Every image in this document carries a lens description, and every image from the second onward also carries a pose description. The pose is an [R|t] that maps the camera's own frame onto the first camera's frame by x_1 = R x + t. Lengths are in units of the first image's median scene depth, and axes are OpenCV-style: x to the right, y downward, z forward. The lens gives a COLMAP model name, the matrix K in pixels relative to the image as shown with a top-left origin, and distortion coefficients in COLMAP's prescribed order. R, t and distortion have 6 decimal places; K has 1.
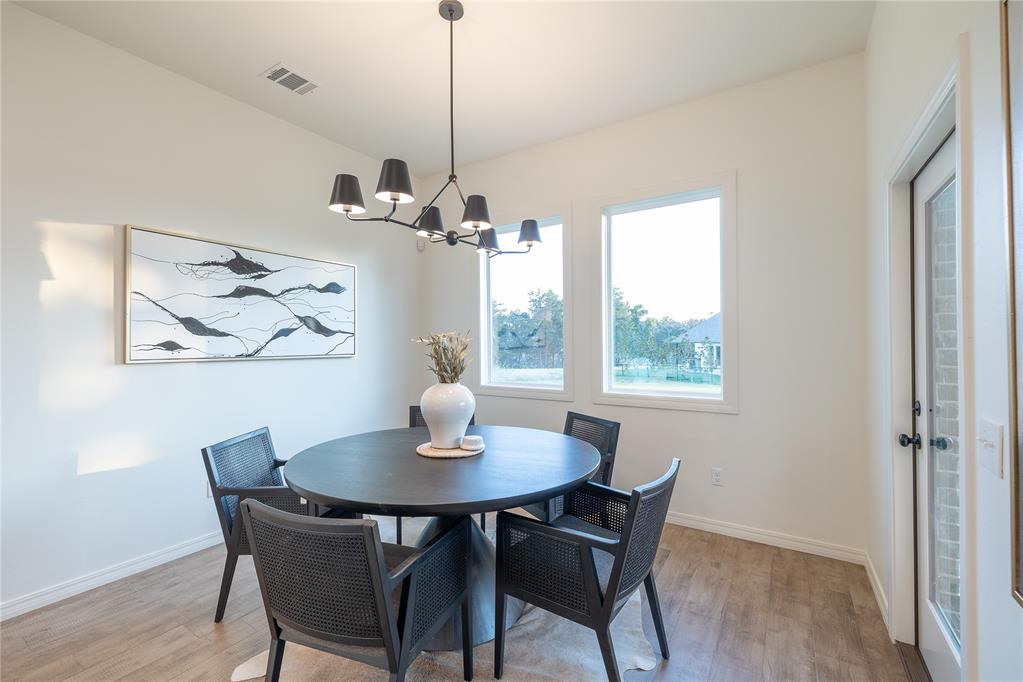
lens RADIAL K [[431.4, 0, 512.5], [0, 431.4, 342.3], [0, 0, 1]] dist [-0.001457, 0.000000]
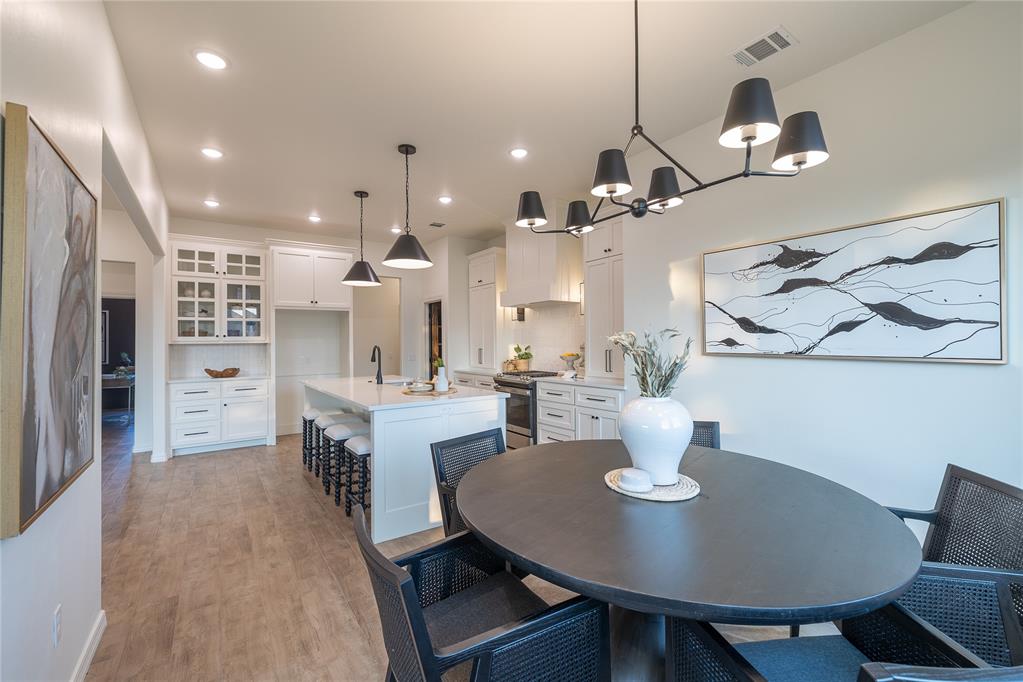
lens RADIAL K [[429.7, 0, 512.5], [0, 429.7, 342.3], [0, 0, 1]] dist [-0.001183, -0.000157]
pose [[-0.379554, 0.012552, -0.925085, 0.488040], [0.011714, 0.999893, 0.008762, -0.008418], [0.925096, -0.007511, -0.379660, 0.806544]]
